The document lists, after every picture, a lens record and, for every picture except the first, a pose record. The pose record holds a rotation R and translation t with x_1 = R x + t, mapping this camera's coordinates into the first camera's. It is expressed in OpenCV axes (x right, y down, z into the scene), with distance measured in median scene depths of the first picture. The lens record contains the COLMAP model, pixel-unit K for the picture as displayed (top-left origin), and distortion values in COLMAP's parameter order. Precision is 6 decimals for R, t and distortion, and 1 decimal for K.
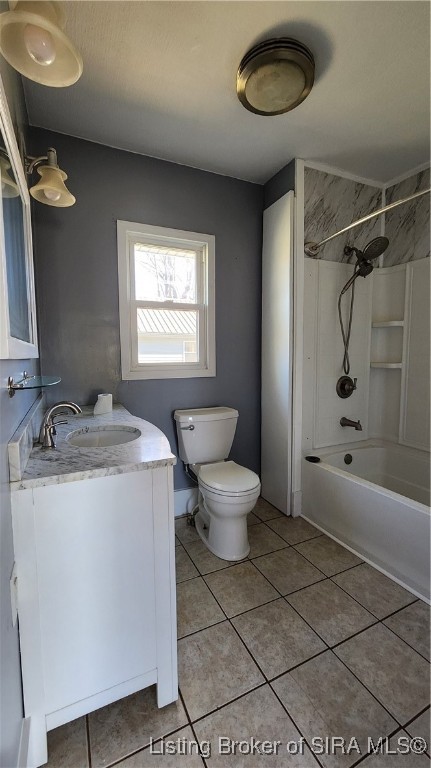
lens RADIAL K [[315.6, 0, 217.0], [0, 315.6, 382.9], [0, 0, 1]] dist [0.002083, -0.001007]
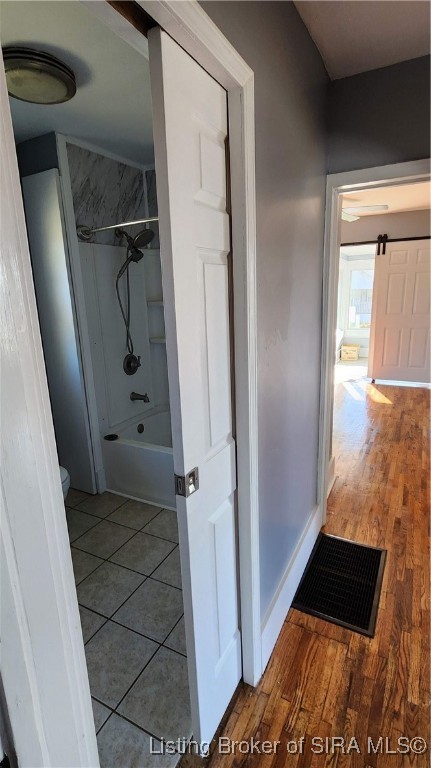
lens RADIAL K [[375.3, 0, 222.1], [0, 375.3, 372.9], [0, 0, 1]] dist [-0.015888, -0.000920]
pose [[0.793246, -0.146419, 0.591035, -0.126465], [0.077221, 0.987011, 0.140874, -0.133873], [-0.603985, -0.066108, 0.794249, -0.243451]]
